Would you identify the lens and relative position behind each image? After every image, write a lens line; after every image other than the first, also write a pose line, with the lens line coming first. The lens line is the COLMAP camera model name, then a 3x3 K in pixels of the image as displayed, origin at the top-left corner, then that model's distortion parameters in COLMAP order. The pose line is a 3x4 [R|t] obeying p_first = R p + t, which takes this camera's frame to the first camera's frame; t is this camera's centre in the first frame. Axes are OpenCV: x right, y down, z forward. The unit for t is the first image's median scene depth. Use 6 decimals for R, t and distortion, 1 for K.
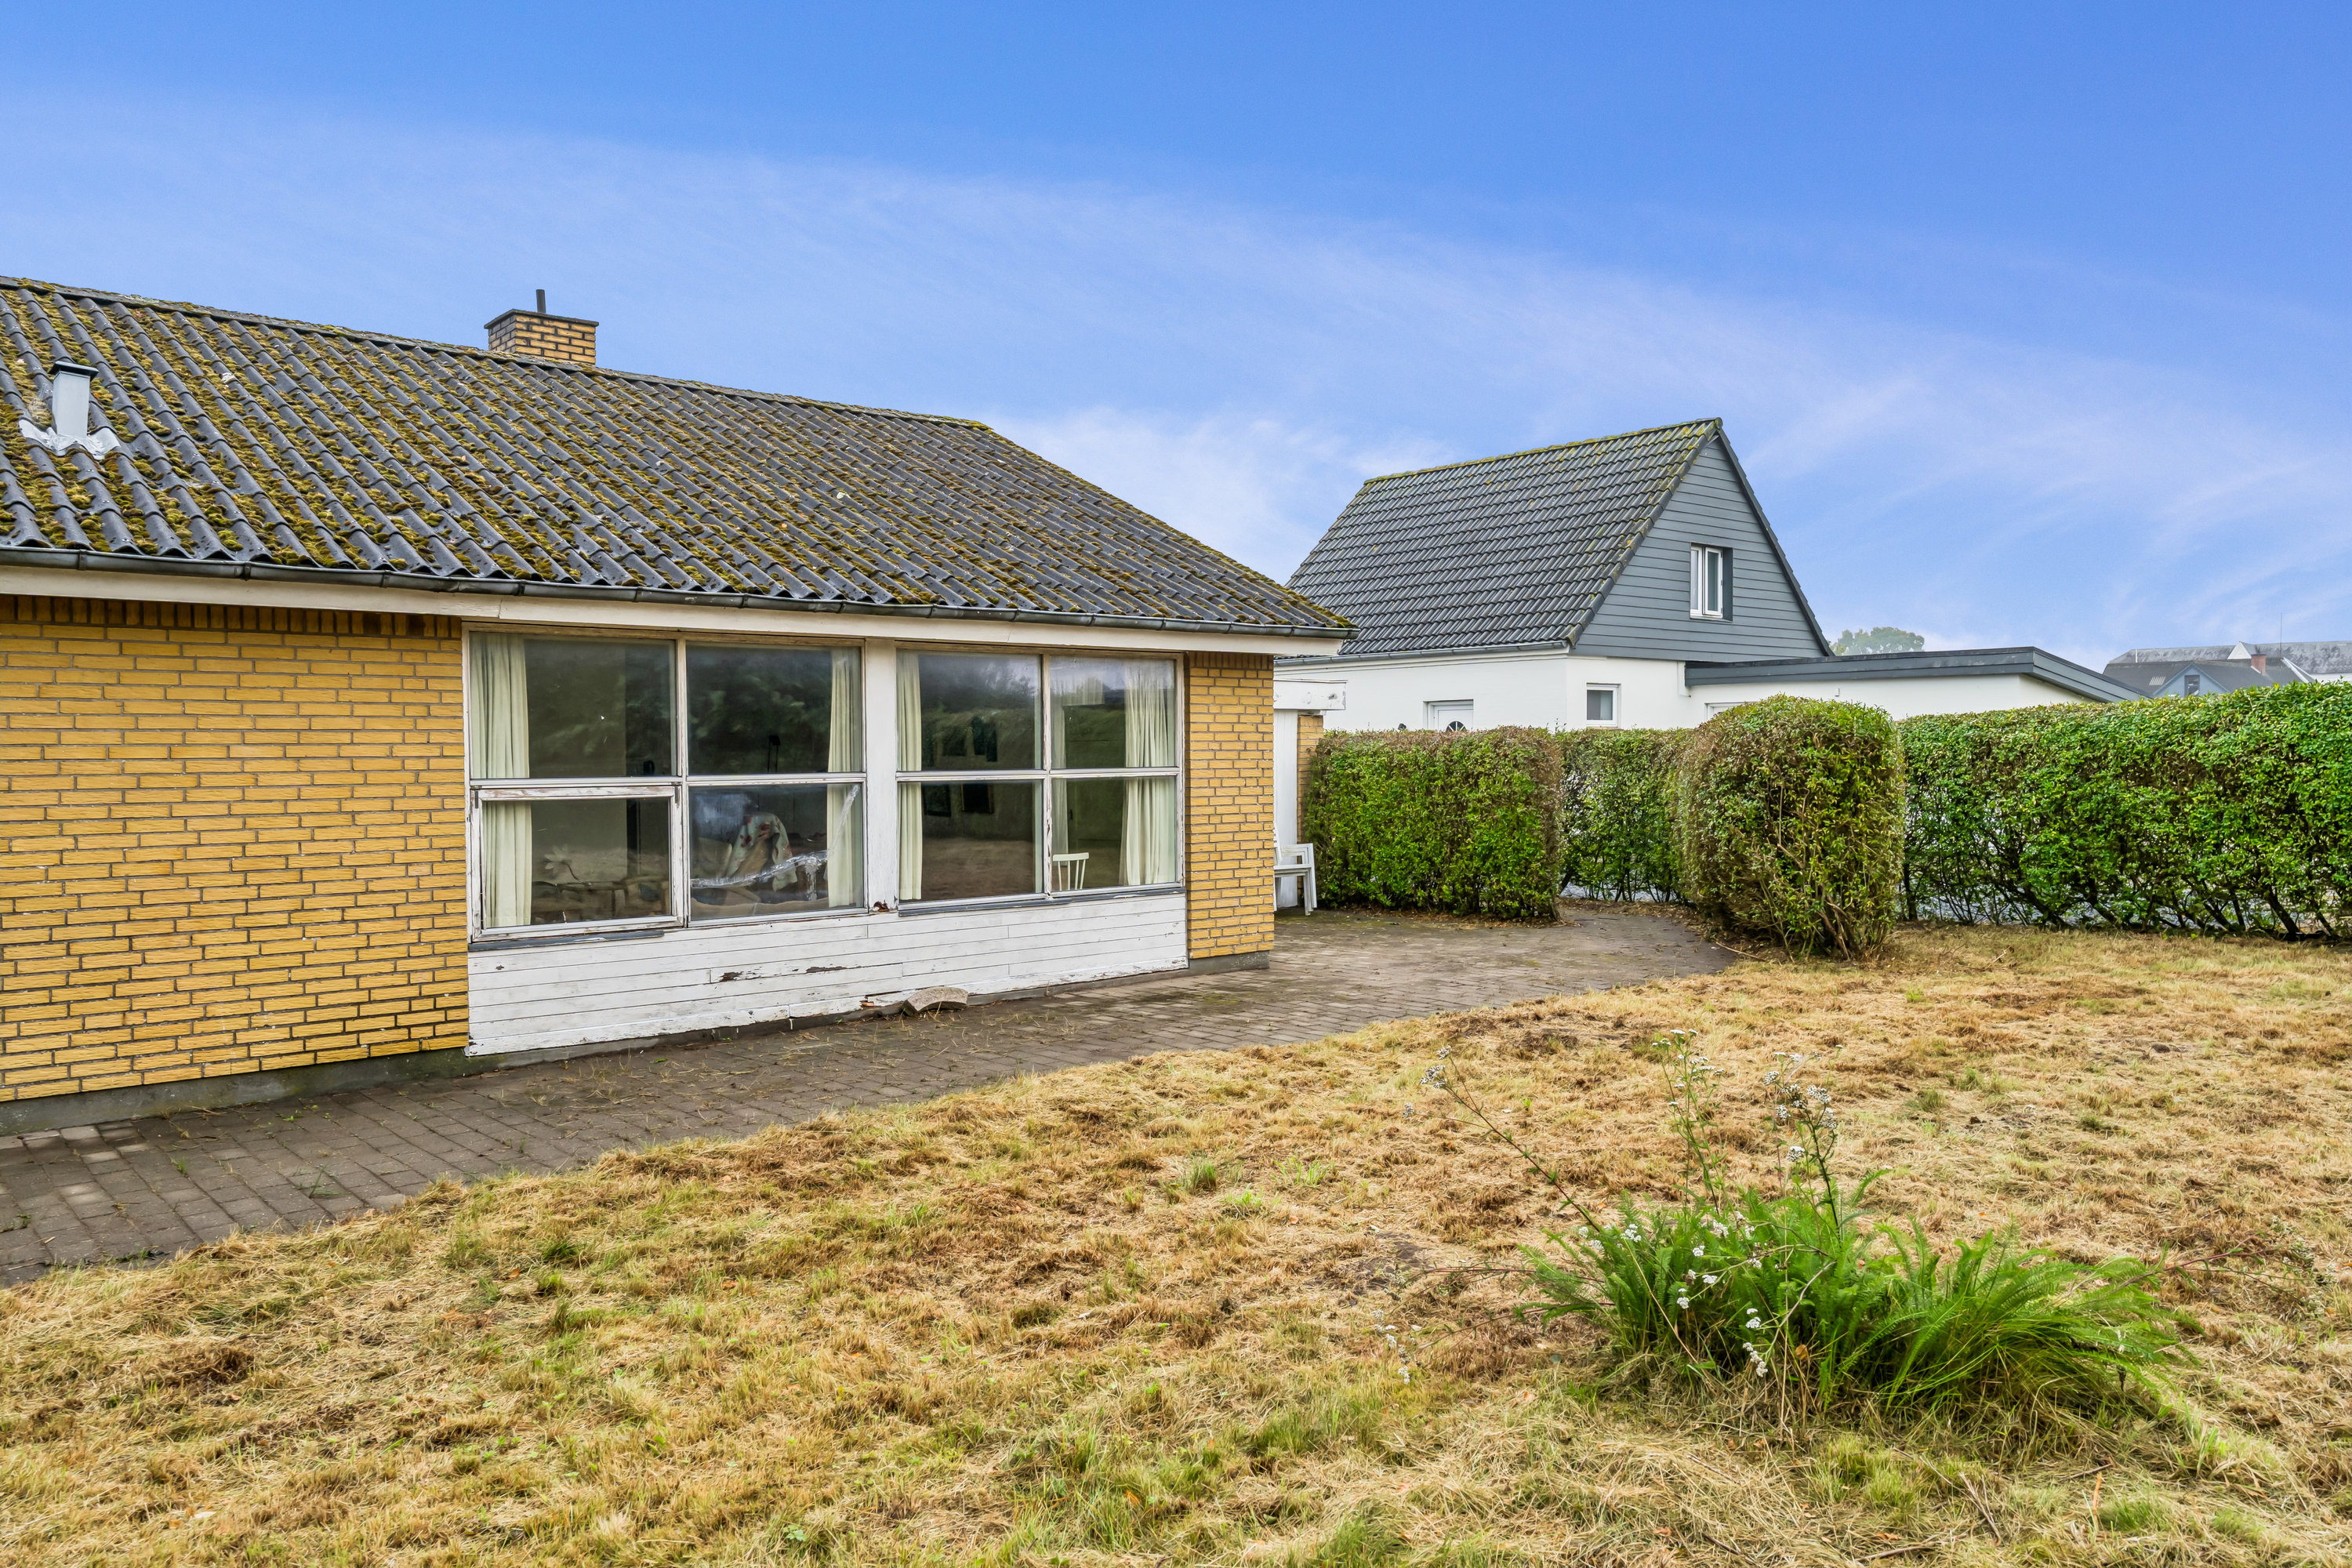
lens RADIAL K [[1648.2, 0, 1176.0], [0, 1648.2, 784.0], [0, 0, 1]] dist [0.001751, 0.000170]
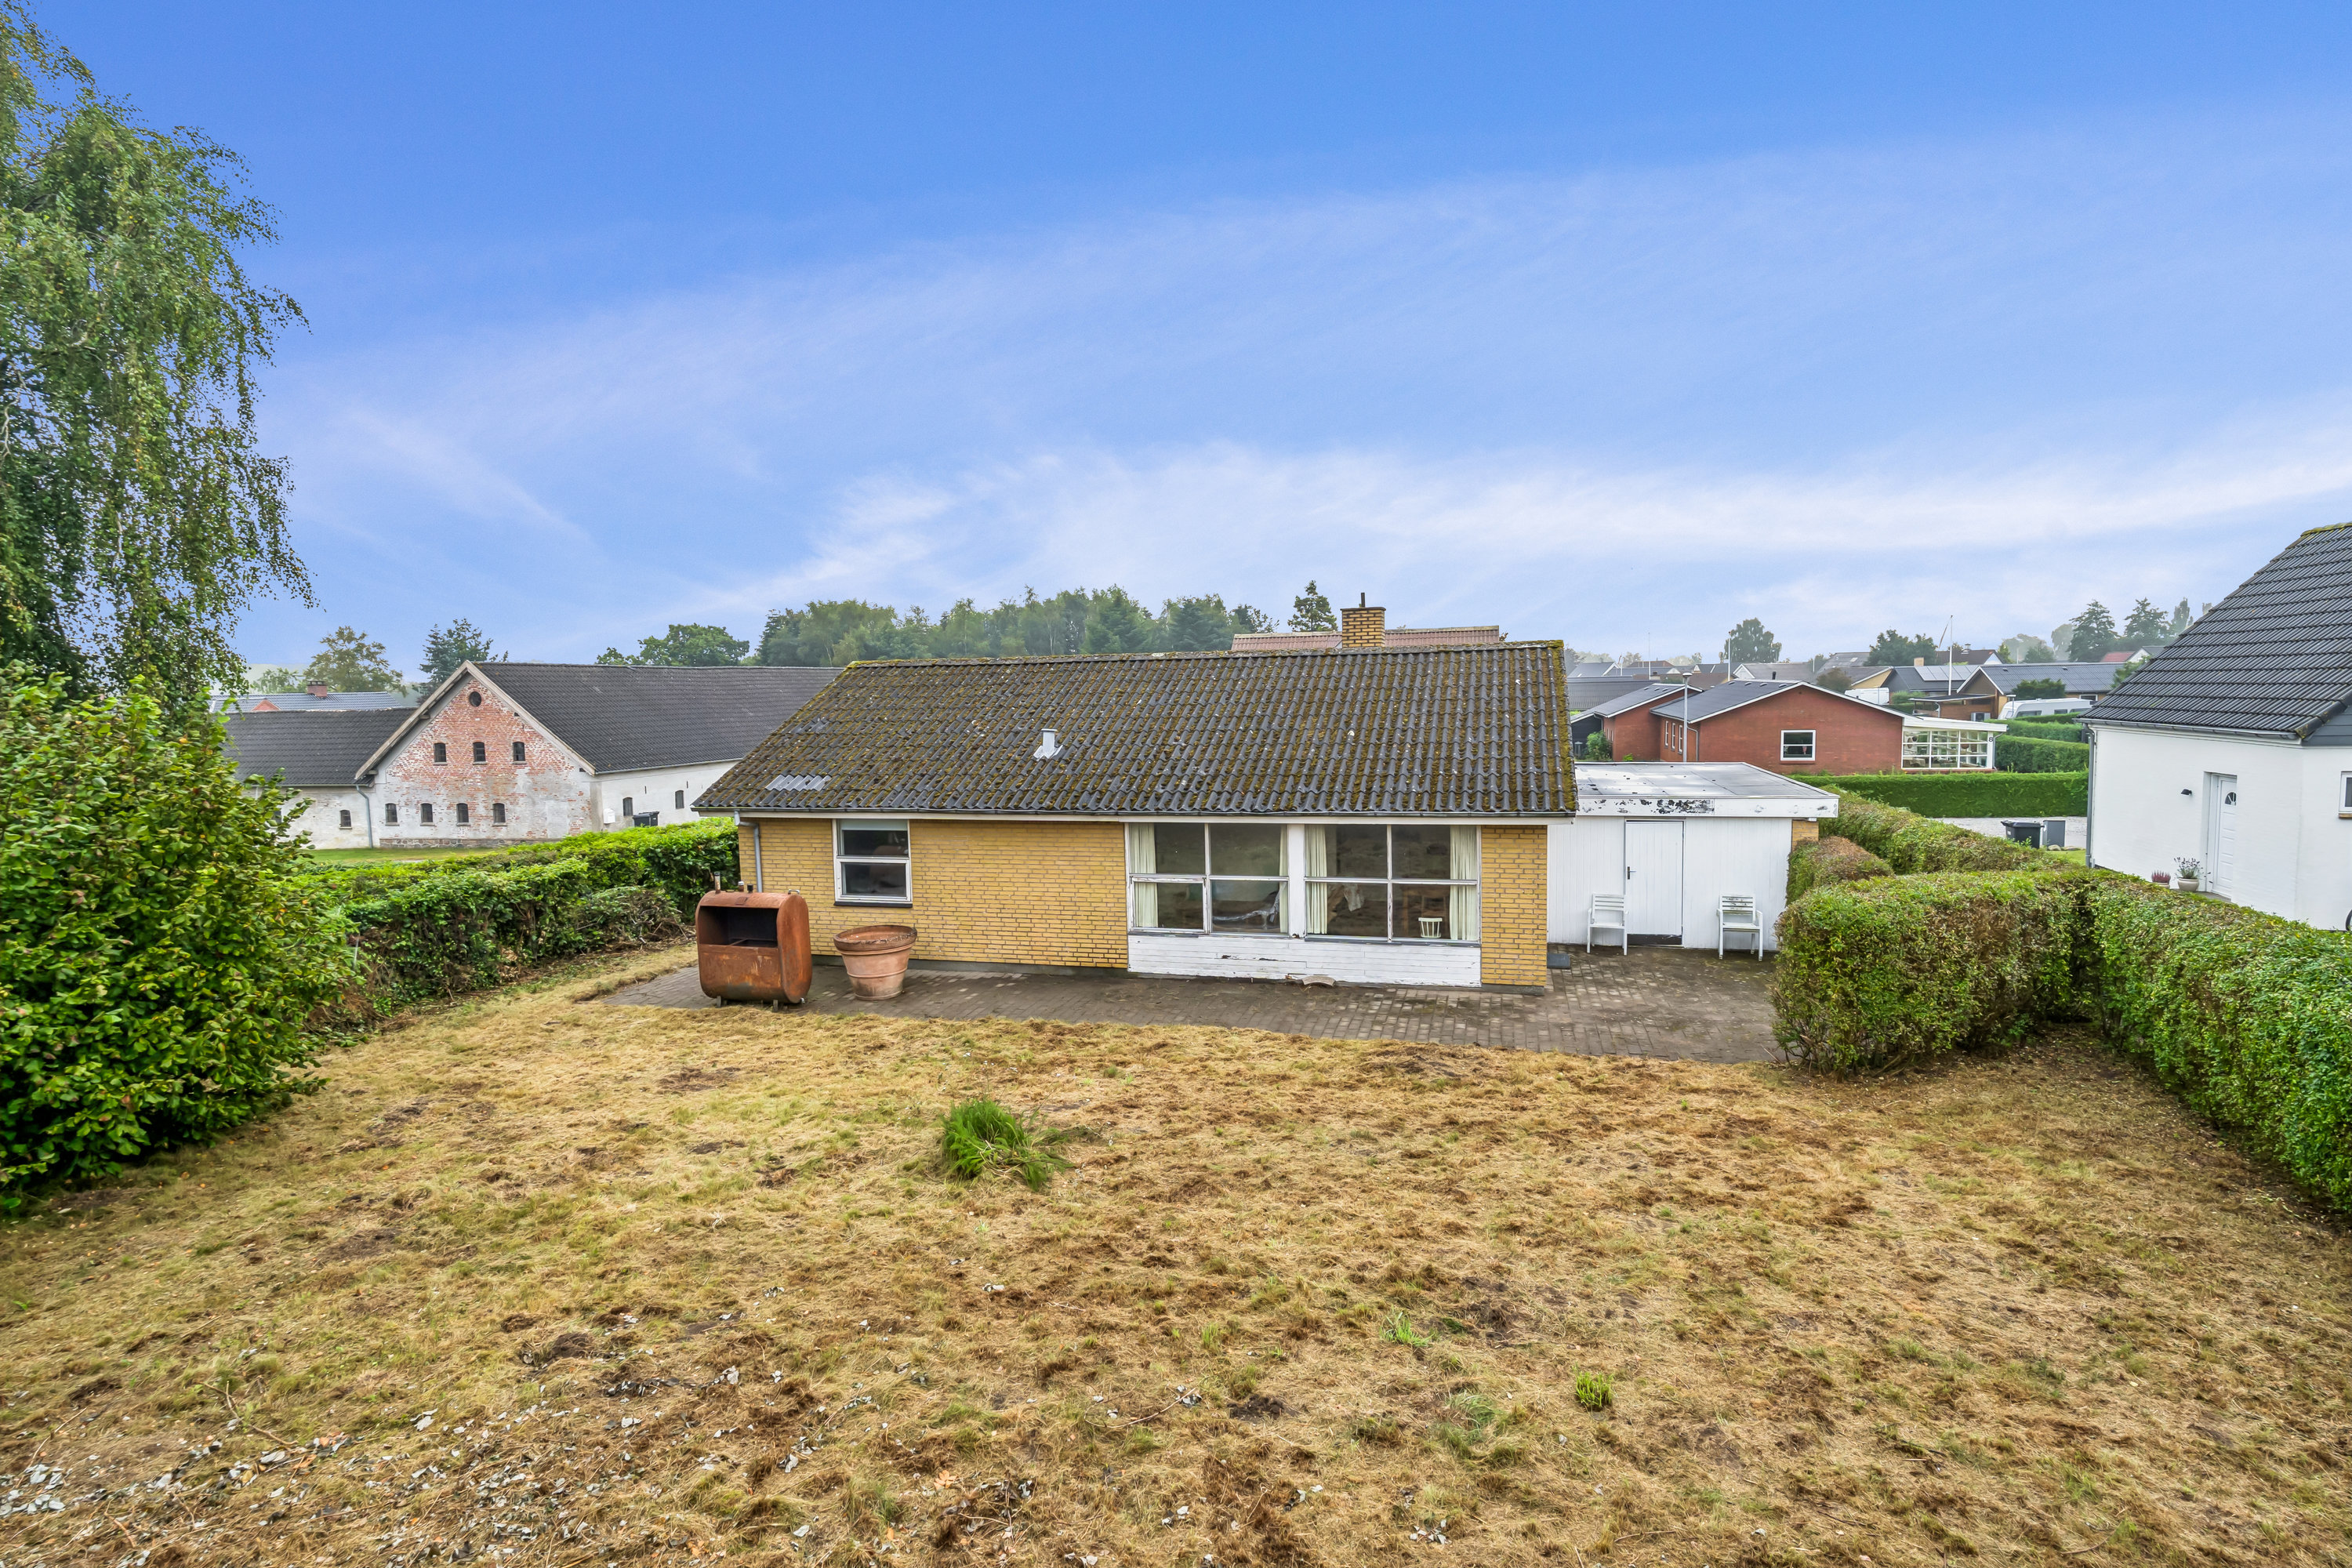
lens RADIAL K [[1200.2, 0, 1176.0], [0, 1200.2, 784.0], [0, 0, 1]] dist [-0.001238, 0.000372]
pose [[0.550480, 0.062104, -0.832535, 1.068536], [0.001318, 0.997163, 0.075256, -0.252953], [0.834847, -0.042524, 0.548837, -0.029471]]
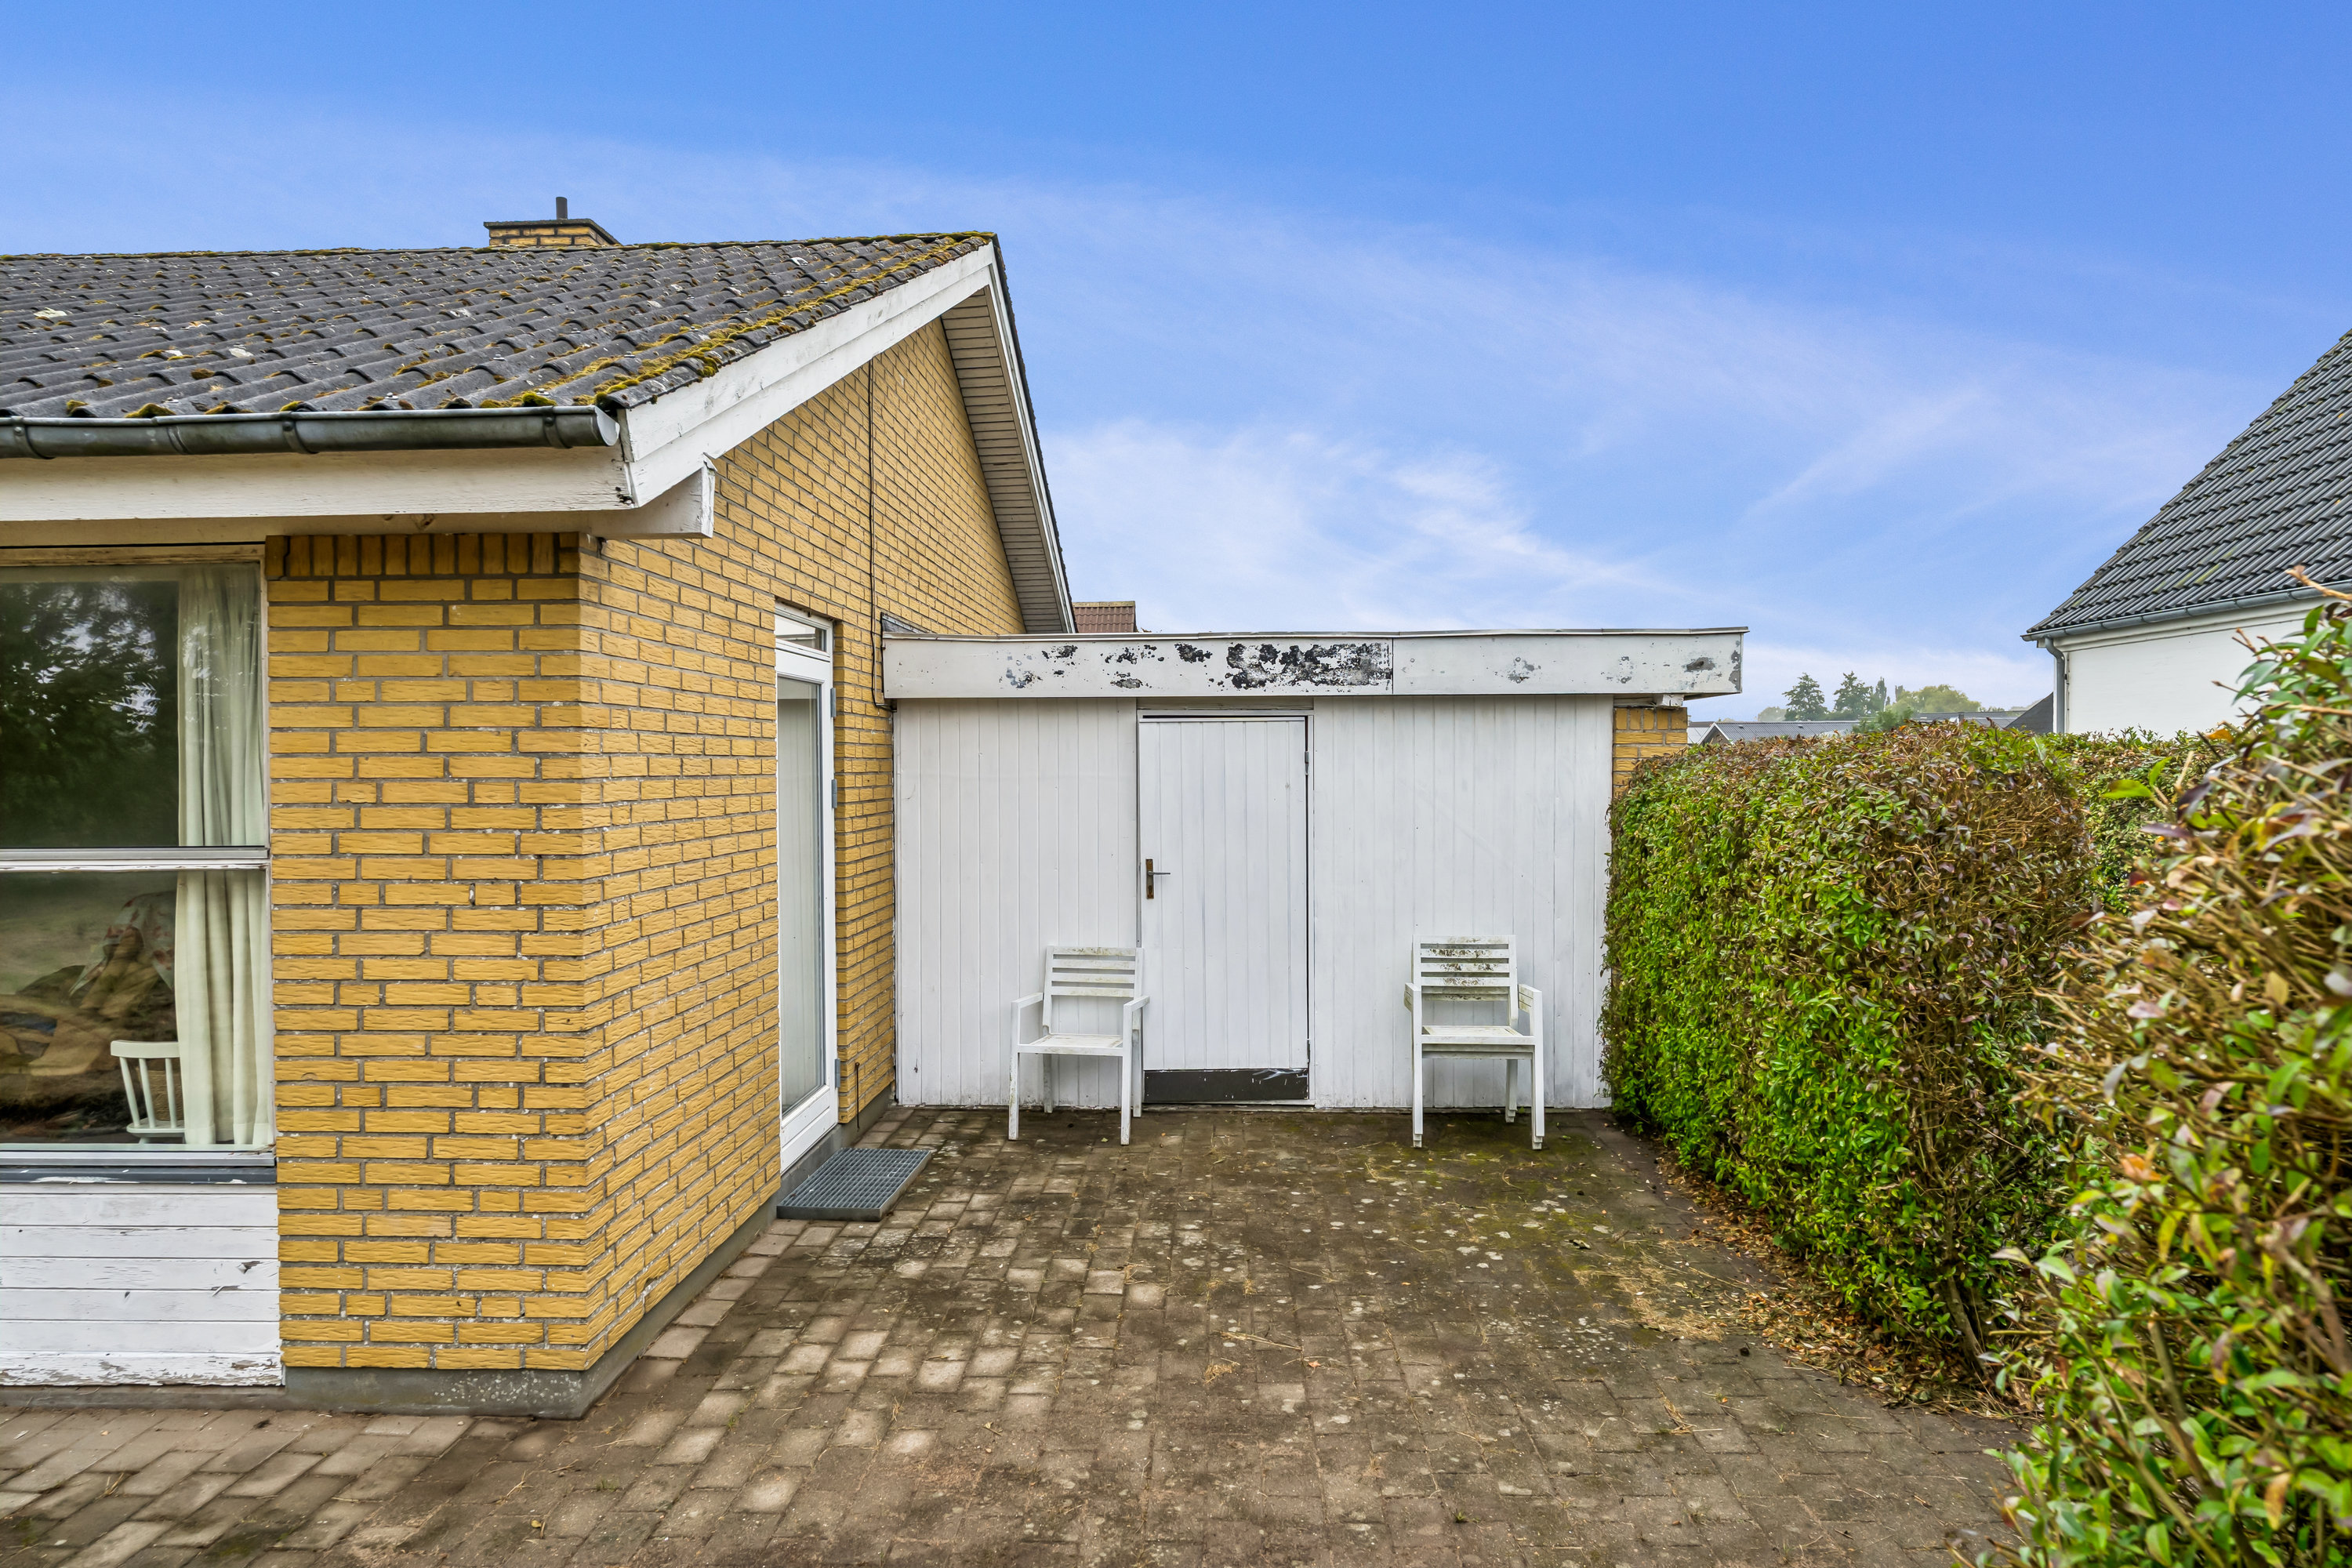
lens RADIAL K [[1387.7, 0, 1176.0], [0, 1387.7, 784.0], [0, 0, 1]] dist [0.002411, 0.000213]
pose [[0.730678, 0.015582, -0.682544, 0.418924], [-0.015482, 0.999861, 0.006253, -0.034064], [0.682546, 0.005999, 0.730818, 1.036274]]
